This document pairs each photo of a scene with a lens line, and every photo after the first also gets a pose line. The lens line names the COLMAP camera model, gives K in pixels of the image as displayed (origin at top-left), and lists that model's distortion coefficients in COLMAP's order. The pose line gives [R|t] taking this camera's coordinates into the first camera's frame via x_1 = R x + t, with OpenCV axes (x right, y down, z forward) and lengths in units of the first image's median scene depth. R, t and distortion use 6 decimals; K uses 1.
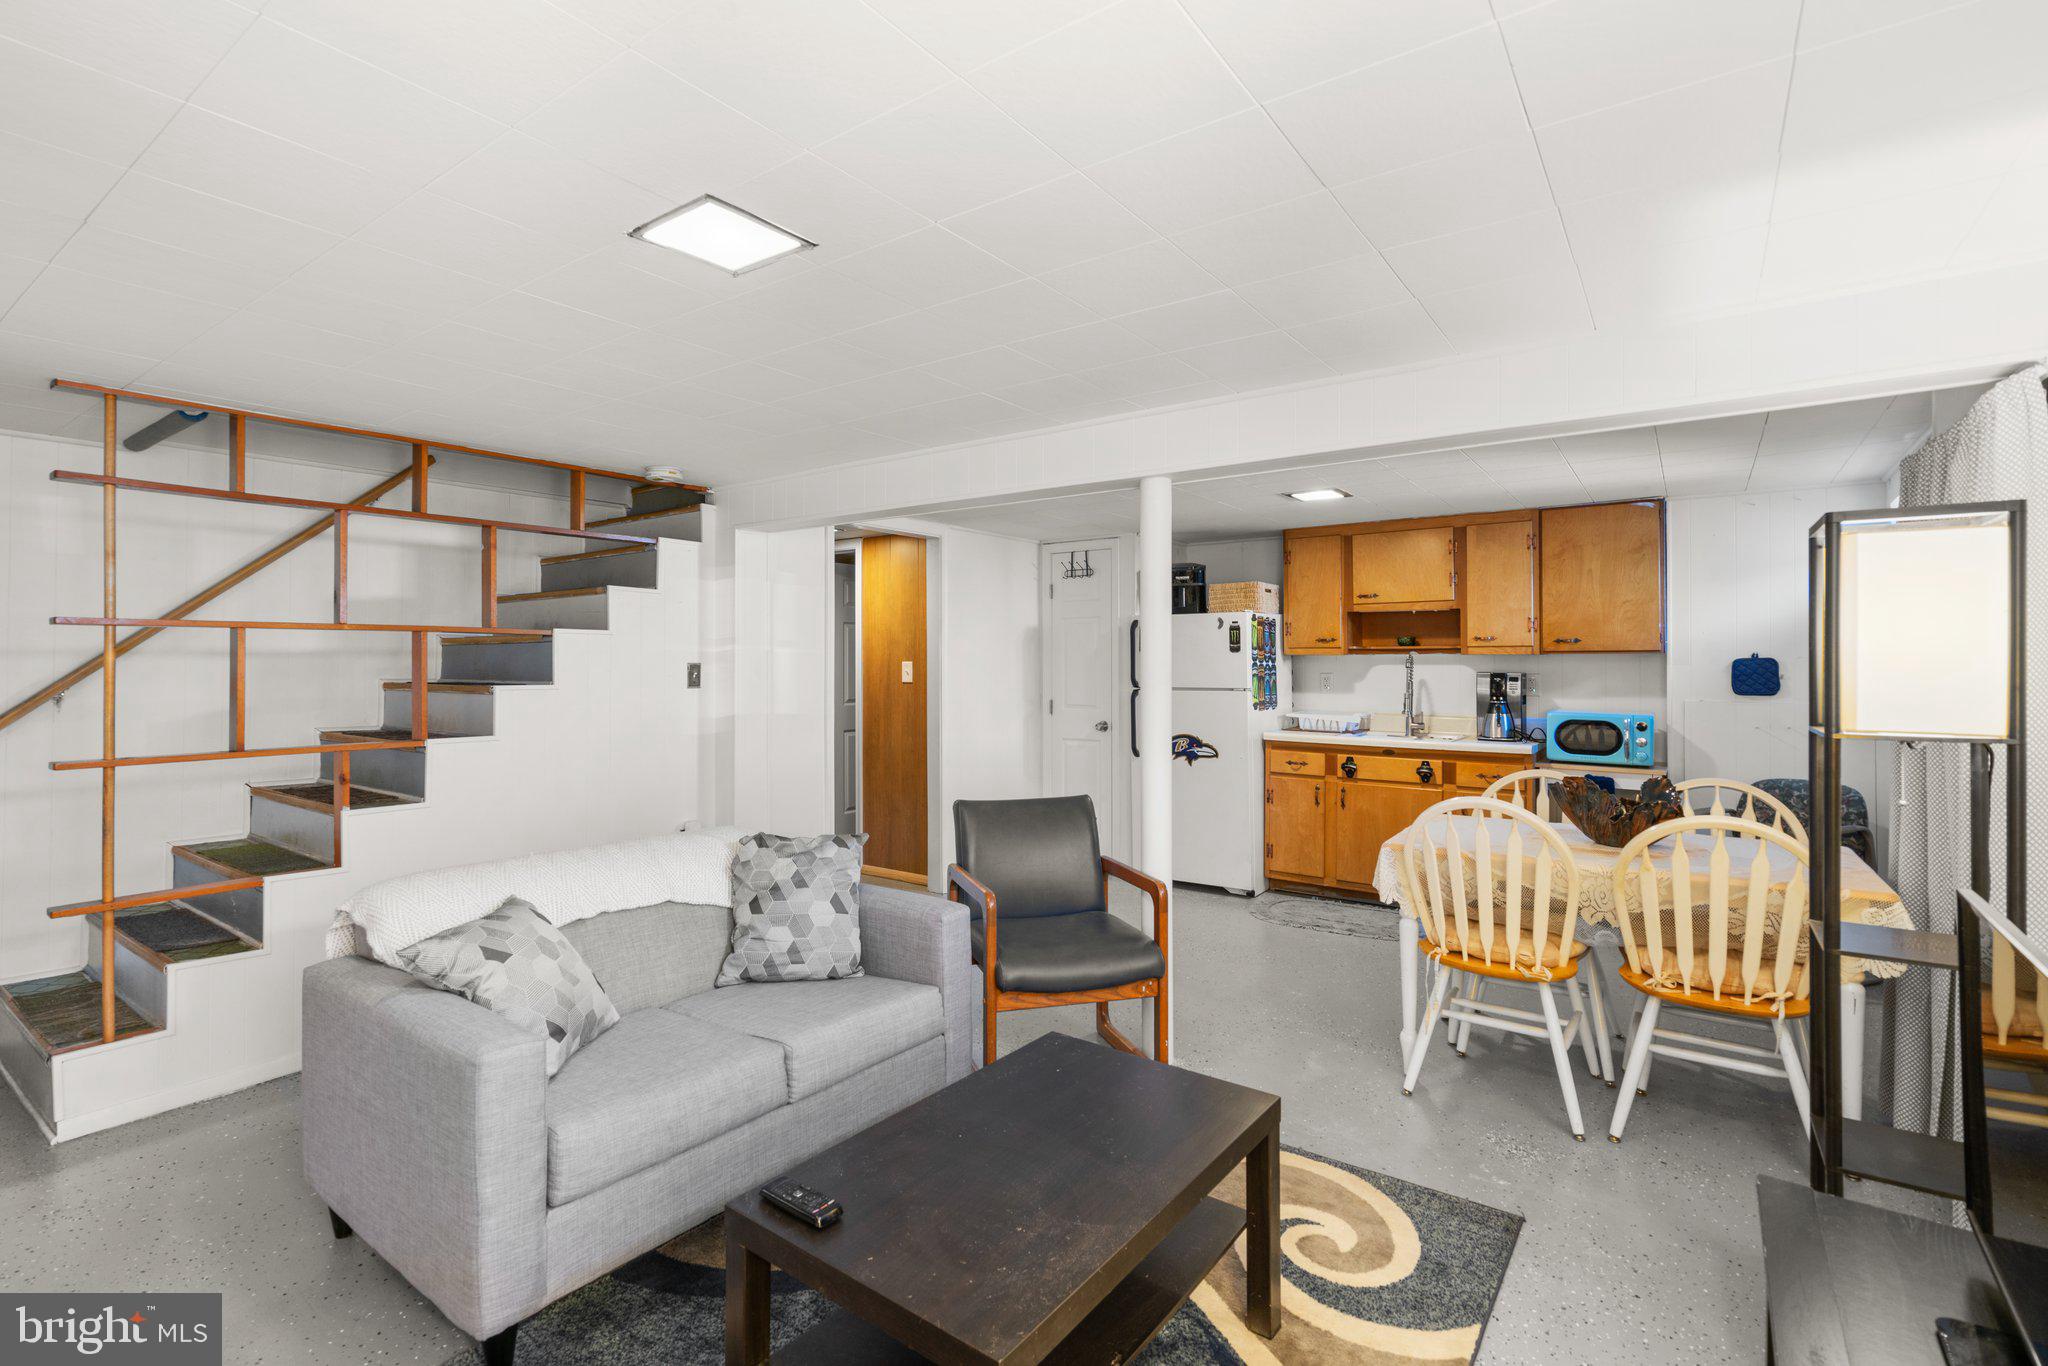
lens RADIAL K [[959.6, 0, 1024.0], [0, 959.6, 683.0], [0, 0, 1]] dist [-0.002618, -0.000106]
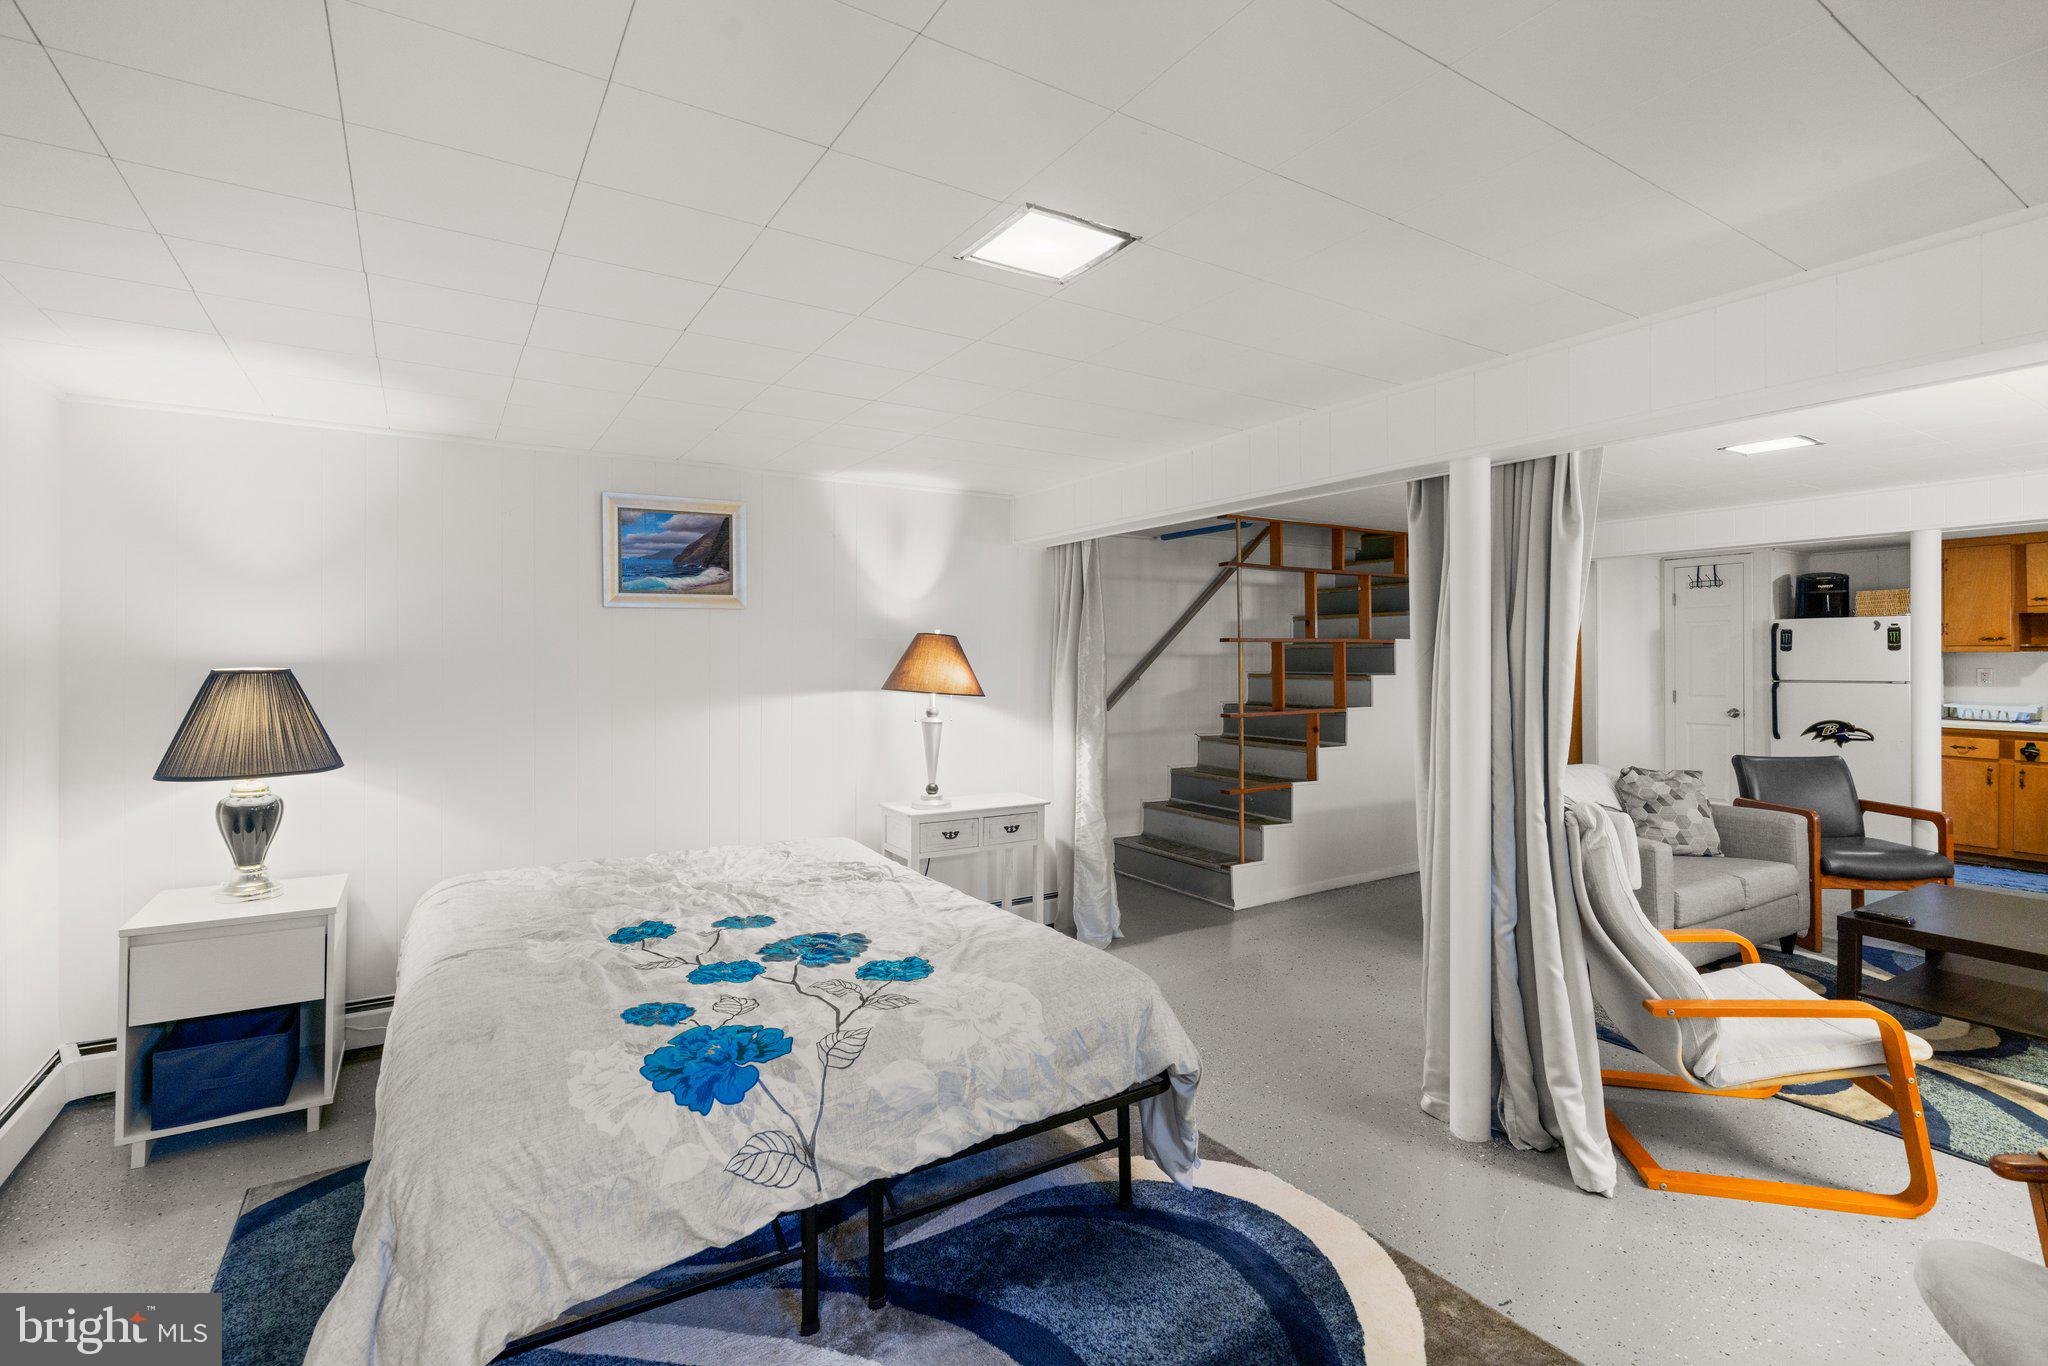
lens RADIAL K [[944.3, 0, 1024.1], [0, 944.3, 669.6], [0, 0, 1]] dist [0.000241, 0.000968]
pose [[0.929527, 0.001609, -0.368750, -0.348311], [-0.004720, 0.999960, -0.007534, 0.005169], [0.368724, 0.008744, 0.929498, -0.466777]]
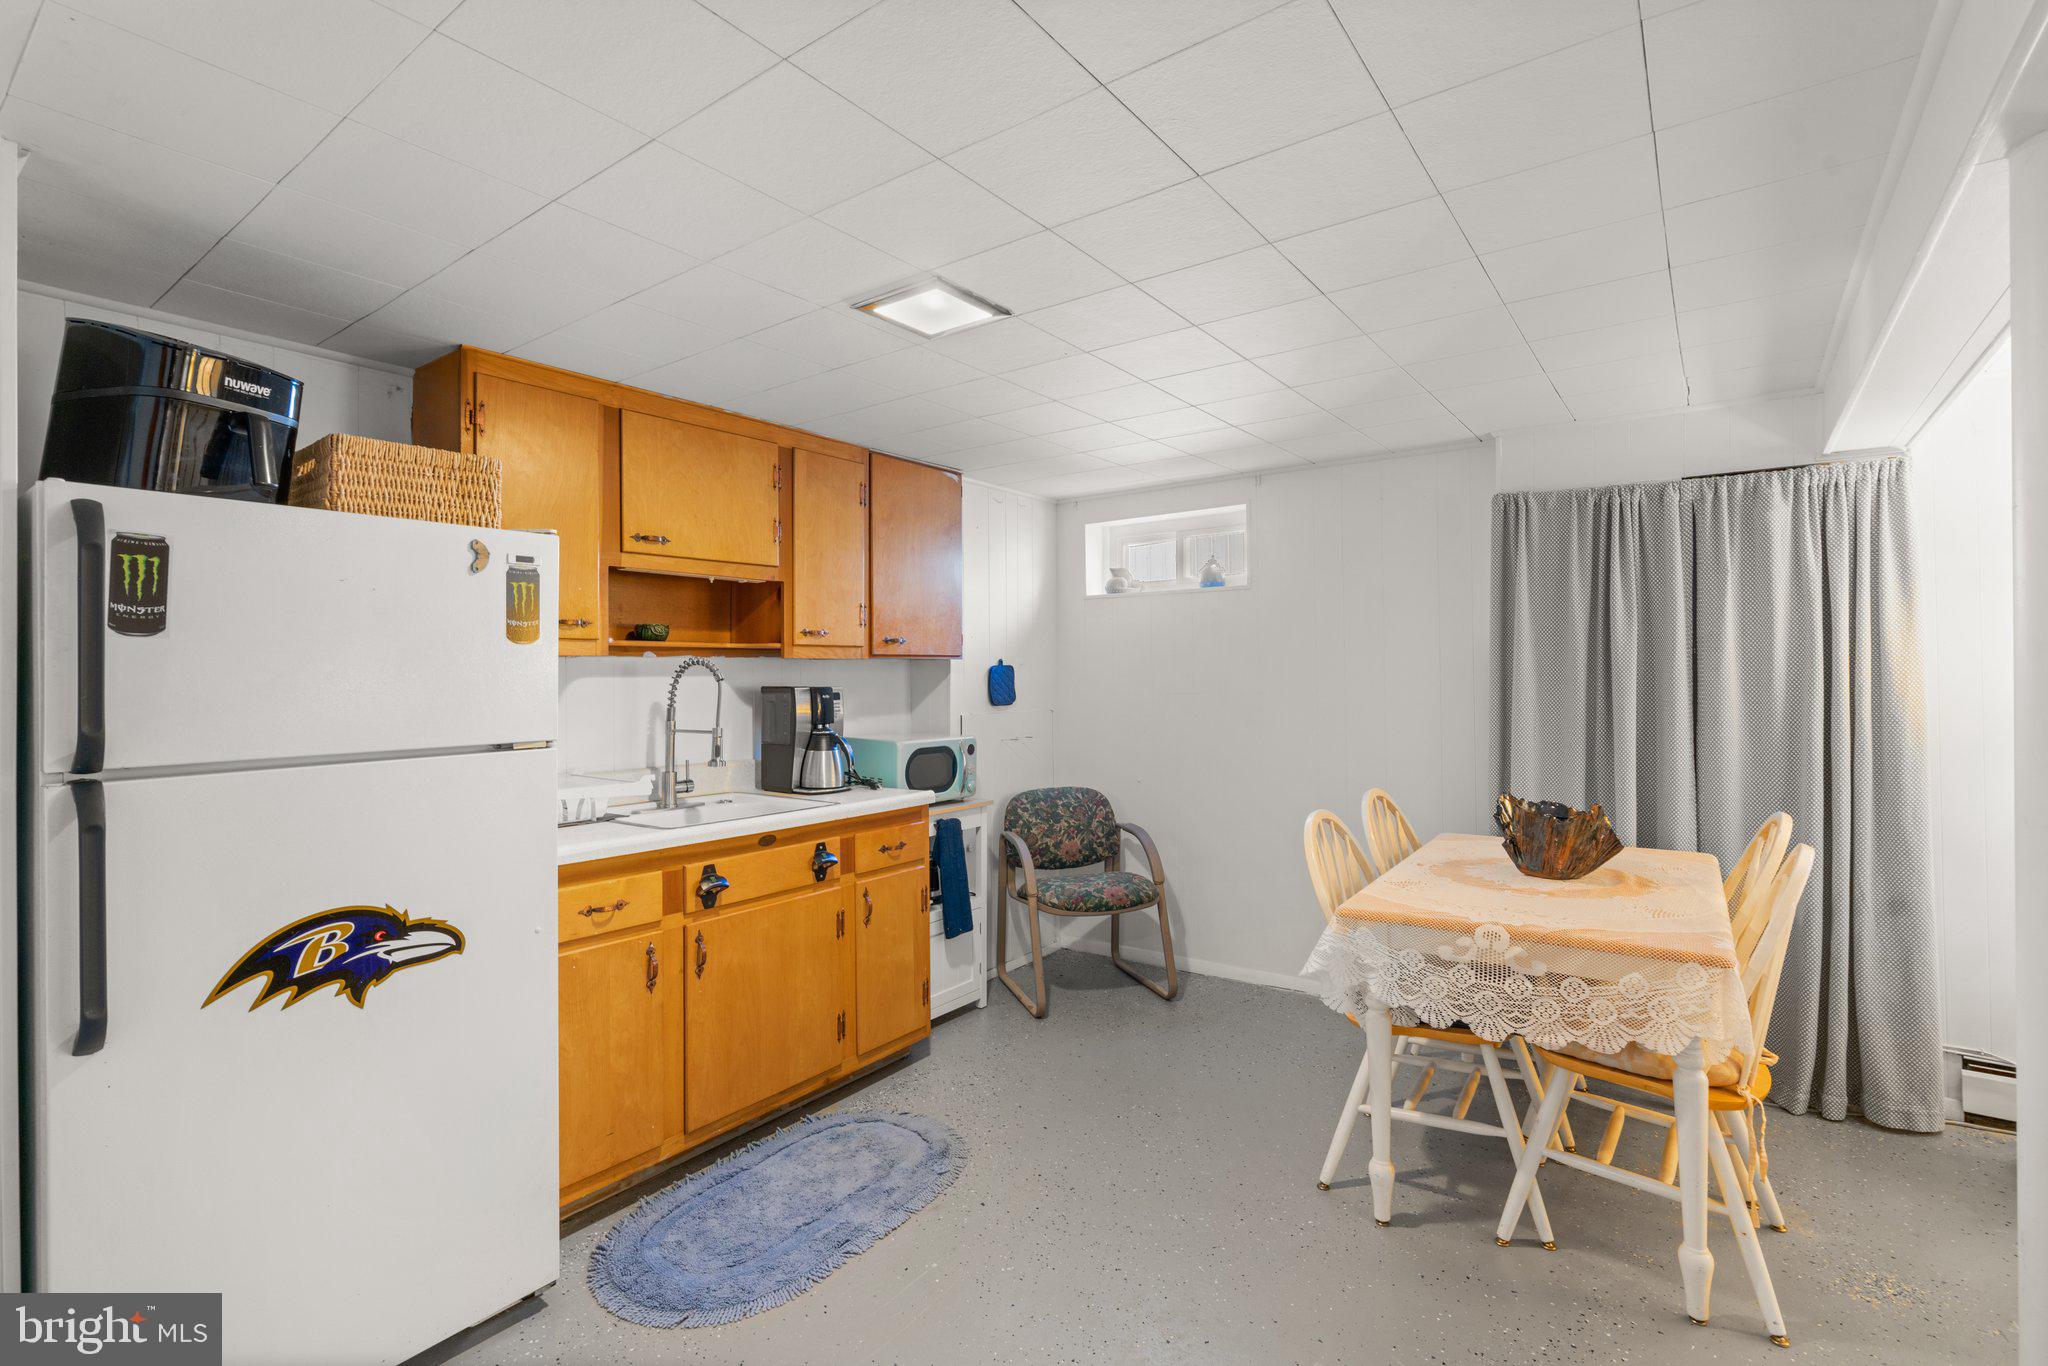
lens RADIAL K [[944.3, 0, 1024.1], [0, 944.3, 669.6], [0, 0, 1]] dist [0.000241, 0.000968]
pose [[0.003538, 0.003715, 0.999987, -0.138518], [0.029348, 0.999562, -0.003817, -0.015444], [-0.999563, 0.029361, 0.003427, 0.834713]]
